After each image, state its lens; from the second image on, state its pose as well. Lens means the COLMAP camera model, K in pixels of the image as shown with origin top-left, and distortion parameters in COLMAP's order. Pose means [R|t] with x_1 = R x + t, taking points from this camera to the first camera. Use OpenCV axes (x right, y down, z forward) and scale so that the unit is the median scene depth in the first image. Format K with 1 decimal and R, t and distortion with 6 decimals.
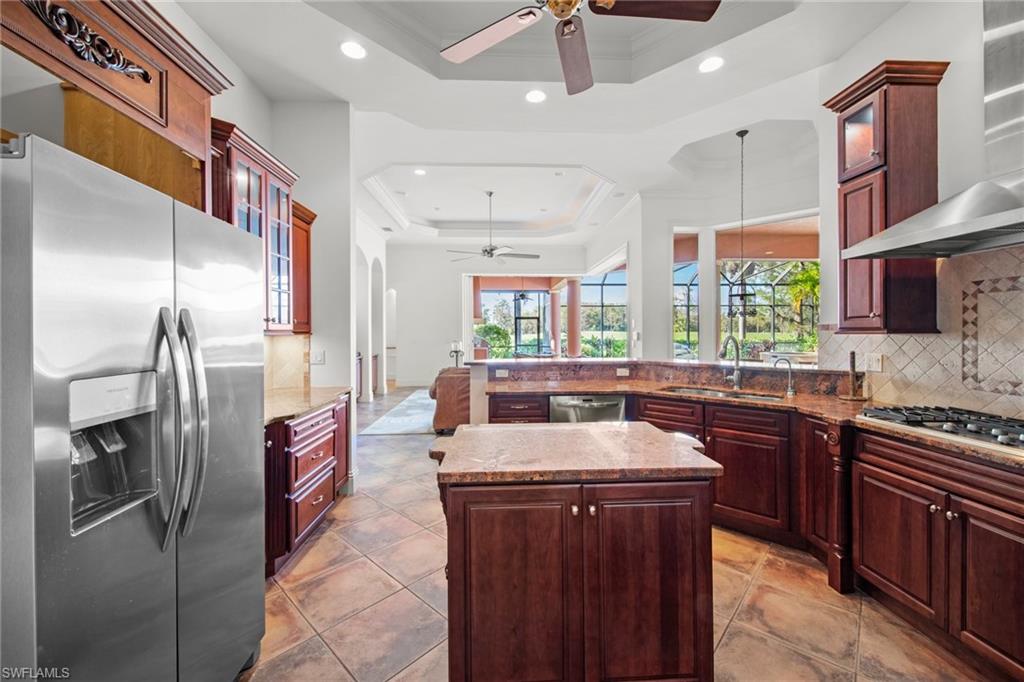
lens RADIAL K [[410.2, 0, 506.6], [0, 410.2, 337.8], [0, 0, 1]] dist [0.008231, -0.000961]
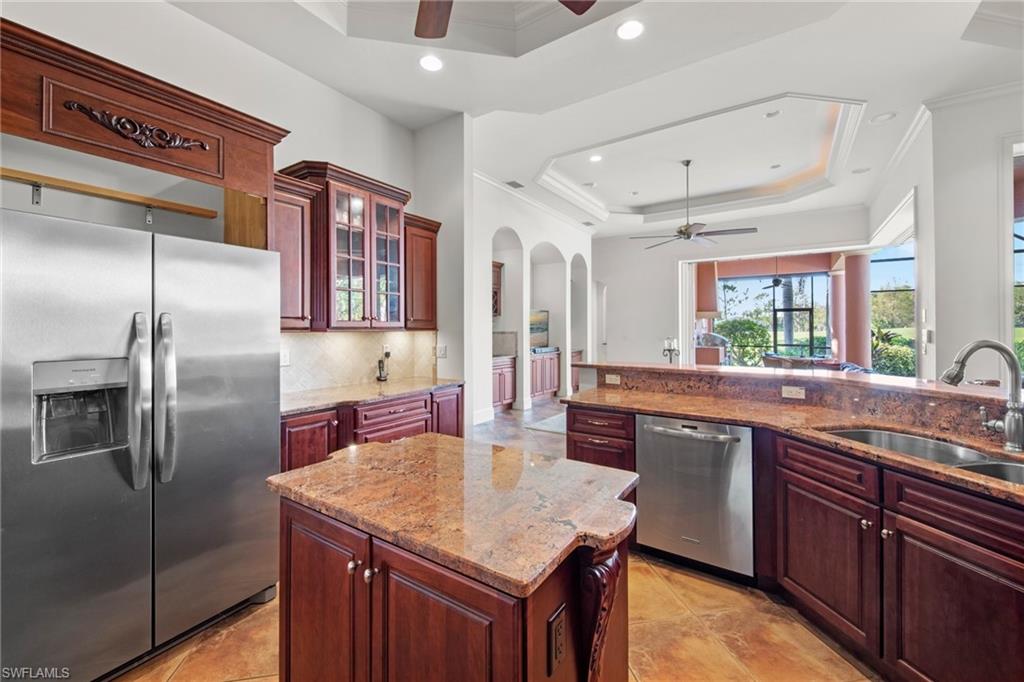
lens RADIAL K [[410.2, 0, 508.7], [0, 410.2, 330.4], [0, 0, 1]] dist [0.008231, -0.000961]
pose [[0.798449, 0.007944, -0.602010, 0.320056], [-0.011321, 0.999934, -0.001820, -0.008385], [0.601956, 0.008269, 0.798486, 0.208765]]
